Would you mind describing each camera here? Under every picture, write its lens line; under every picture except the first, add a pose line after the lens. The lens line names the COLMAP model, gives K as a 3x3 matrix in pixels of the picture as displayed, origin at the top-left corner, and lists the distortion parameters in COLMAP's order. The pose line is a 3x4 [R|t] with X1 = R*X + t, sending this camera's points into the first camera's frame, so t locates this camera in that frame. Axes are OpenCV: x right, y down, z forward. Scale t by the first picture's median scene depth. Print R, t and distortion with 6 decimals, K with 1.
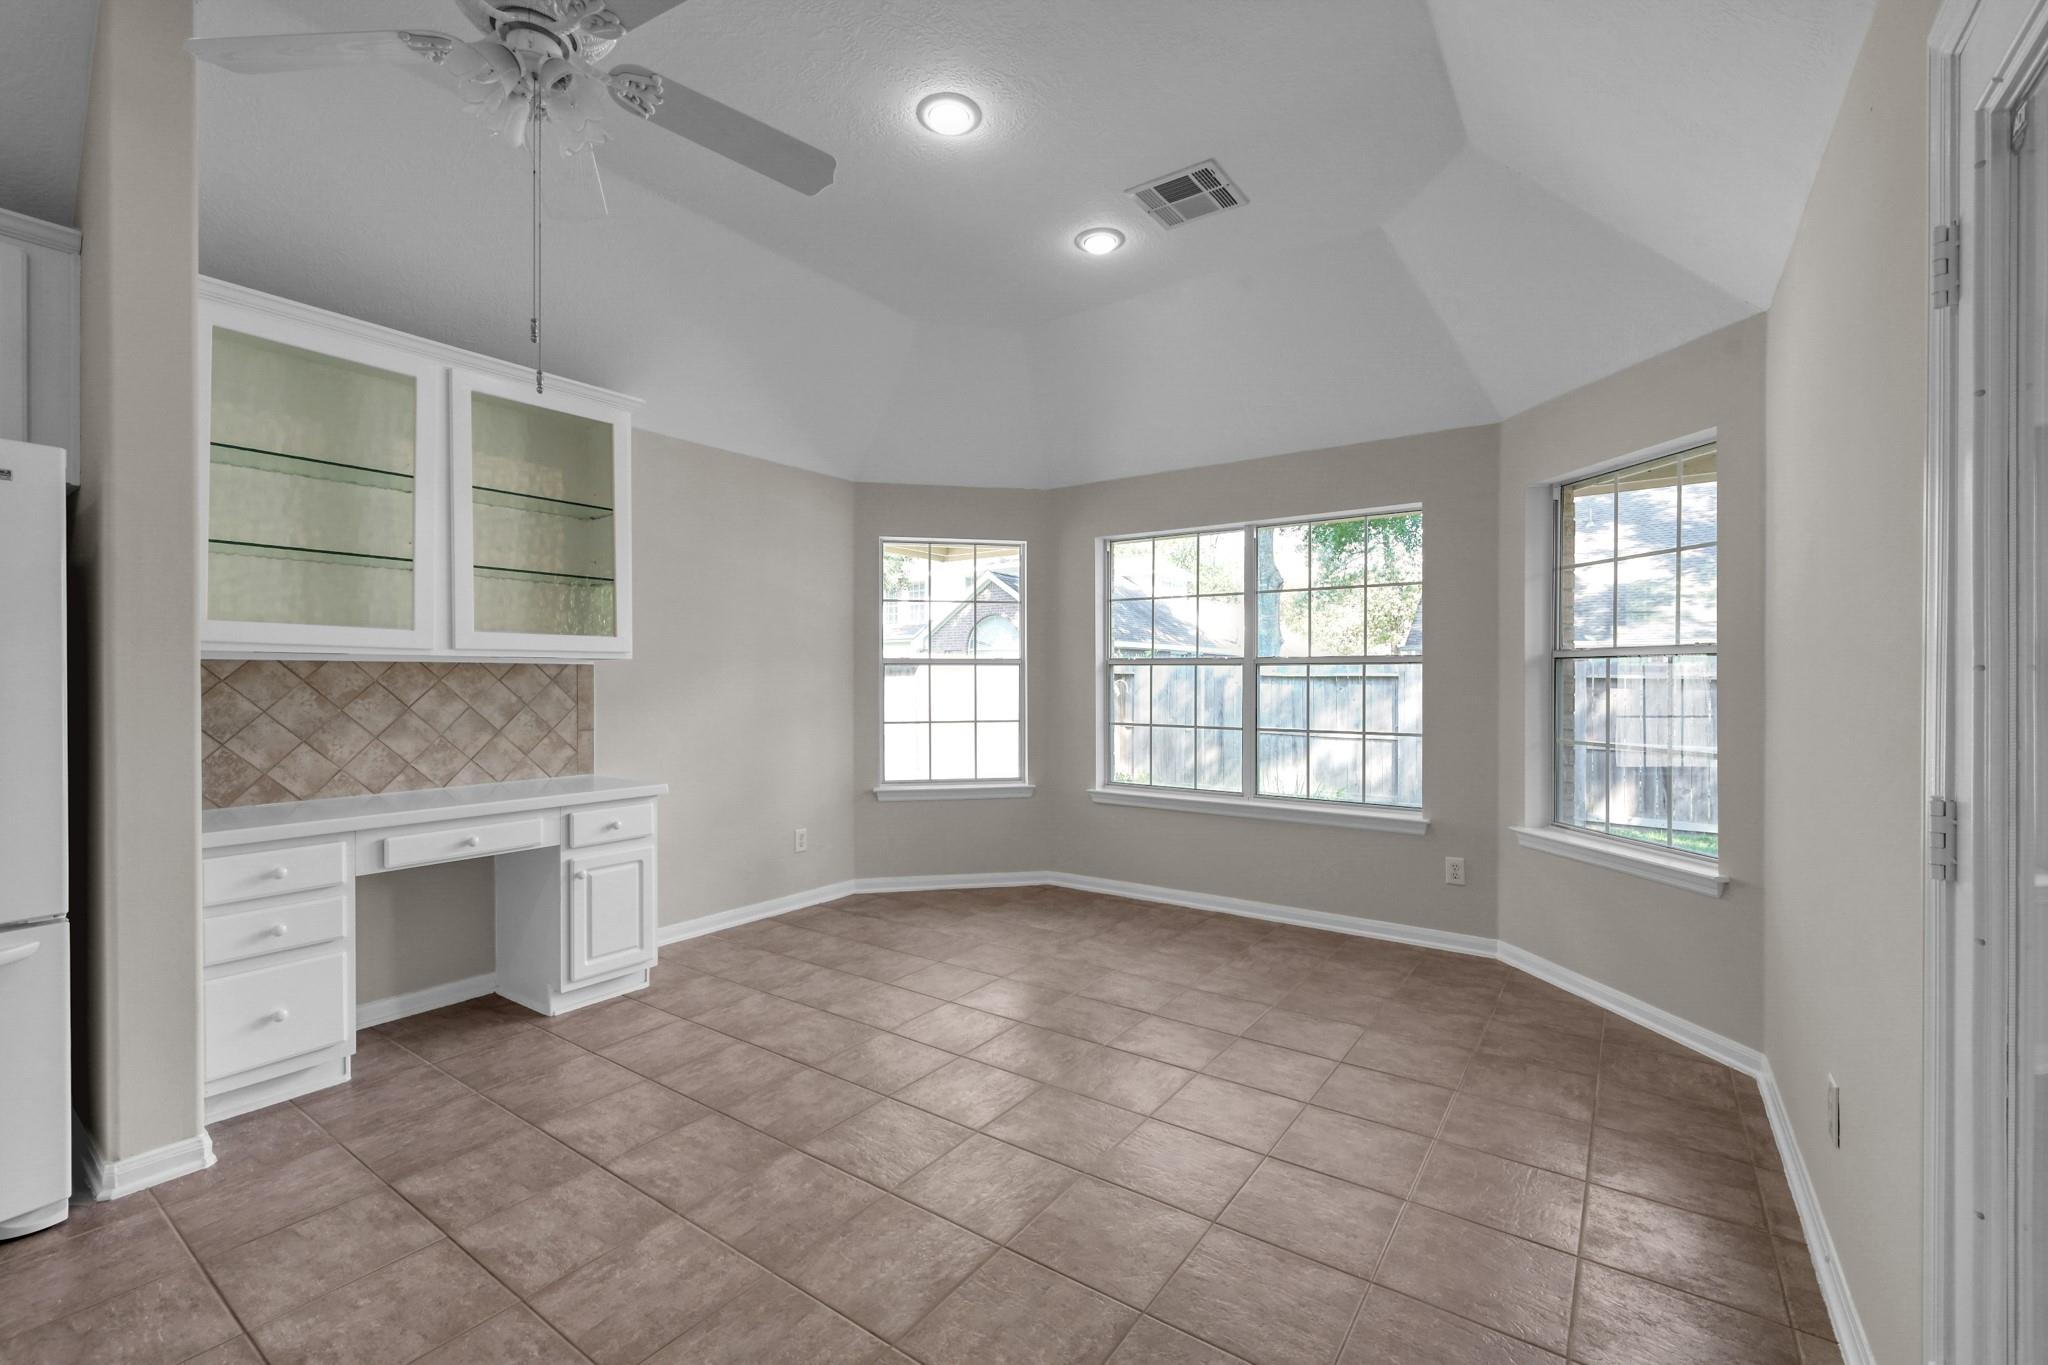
lens RADIAL K [[890.3, 0, 1024.9], [0, 890.3, 688.2], [0, 0, 1]] dist [0.007894, -0.000872]
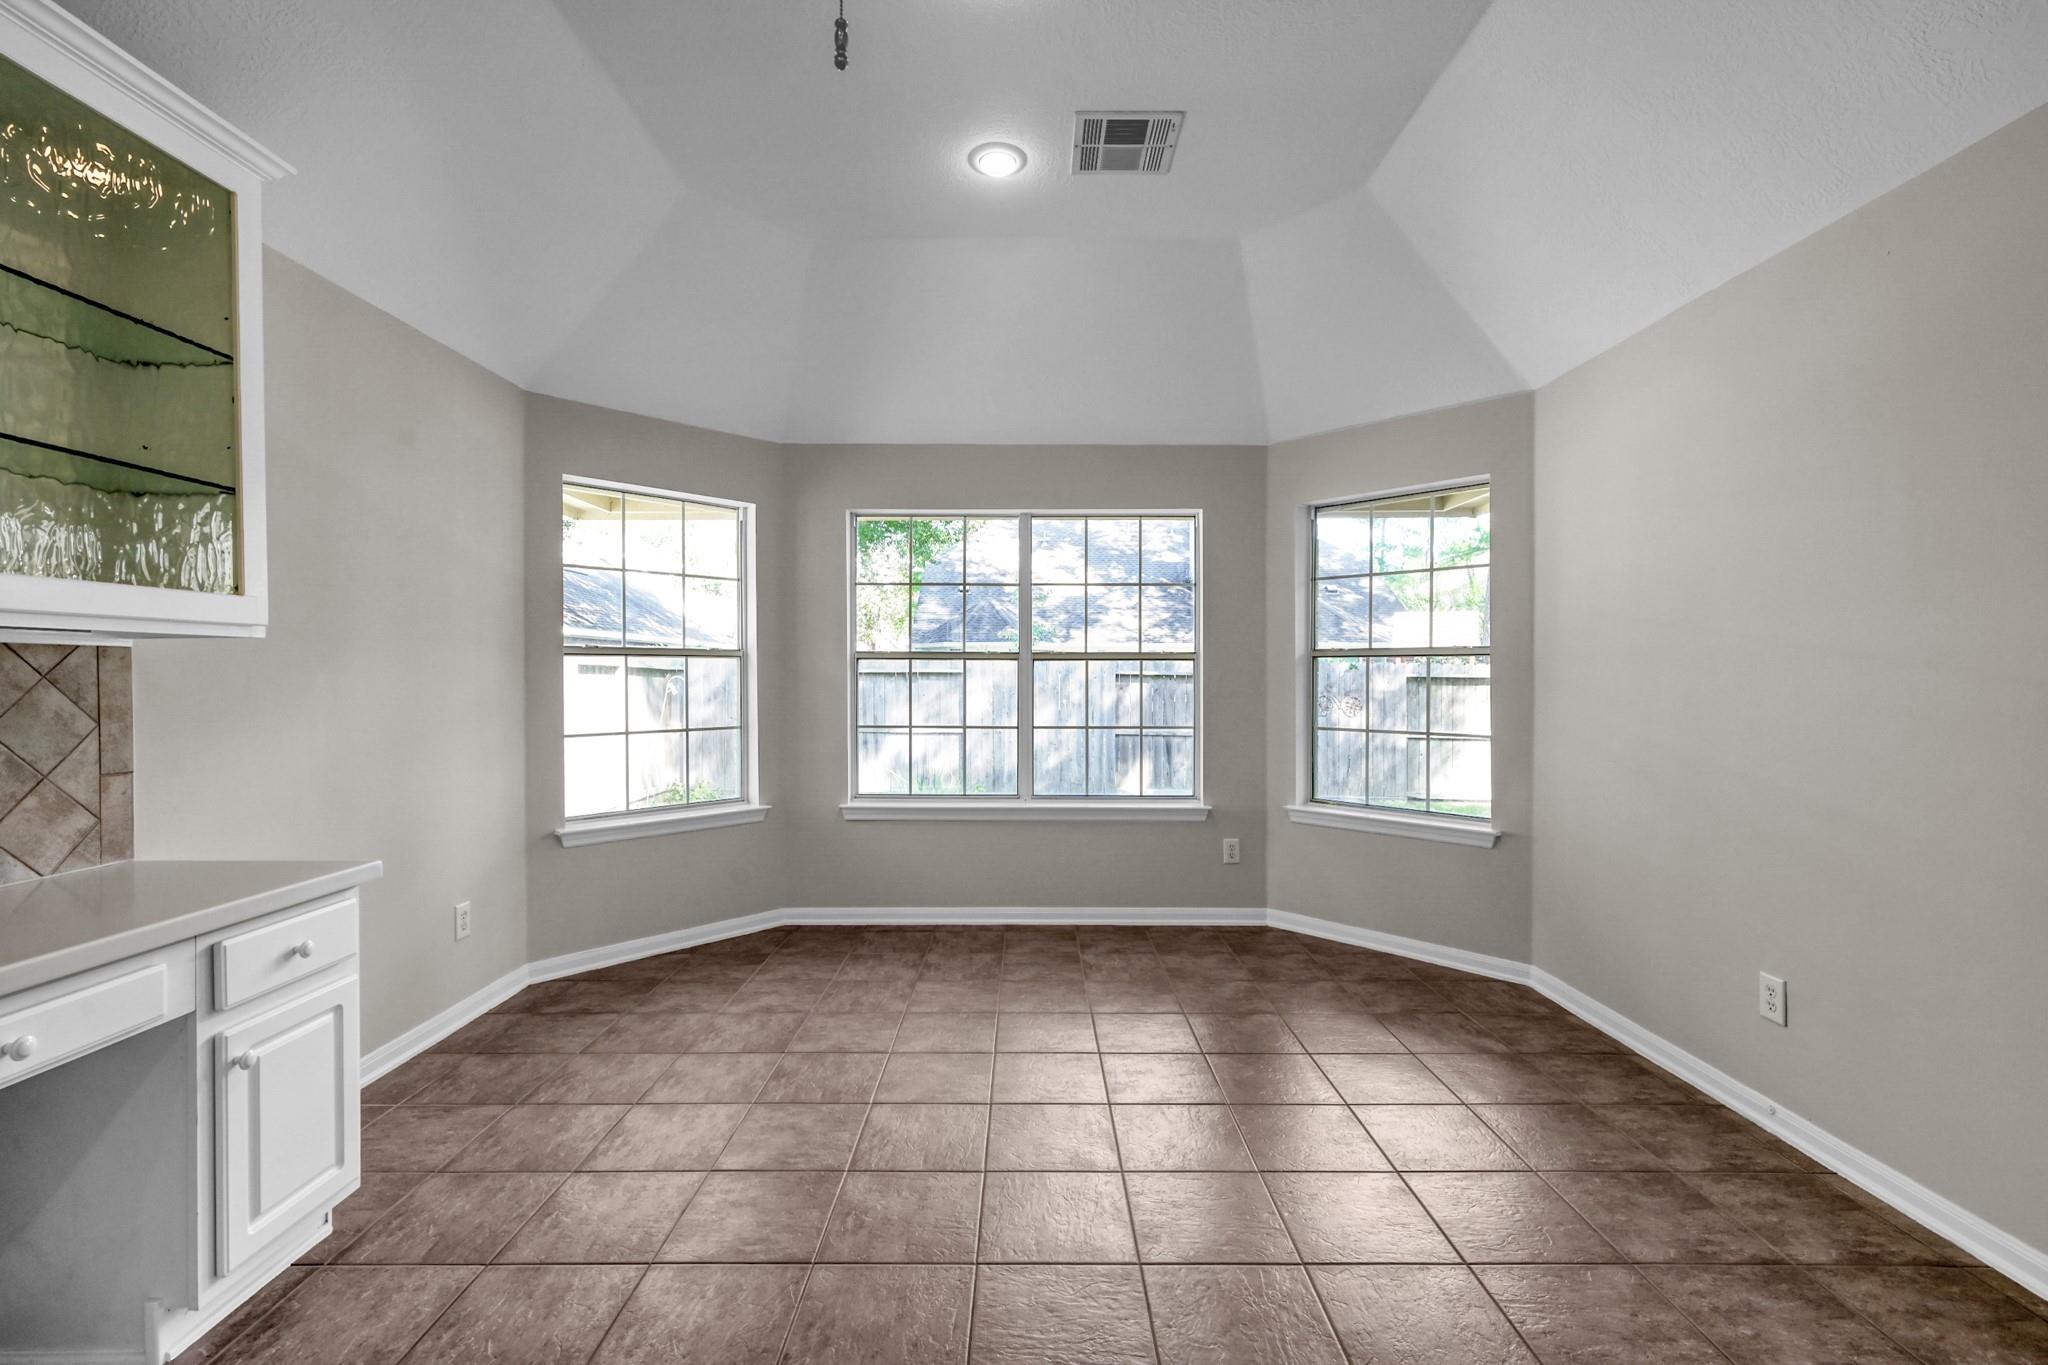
lens RADIAL K [[890.3, 0, 1023.4], [0, 890.3, 682.9], [0, 0, 1]] dist [0.007894, -0.000872]
pose [[0.809858, -0.005476, 0.586601, -0.367709], [0.006101, 0.999981, 0.000912, -0.002799], [-0.586594, 0.002840, 0.809876, 0.273724]]
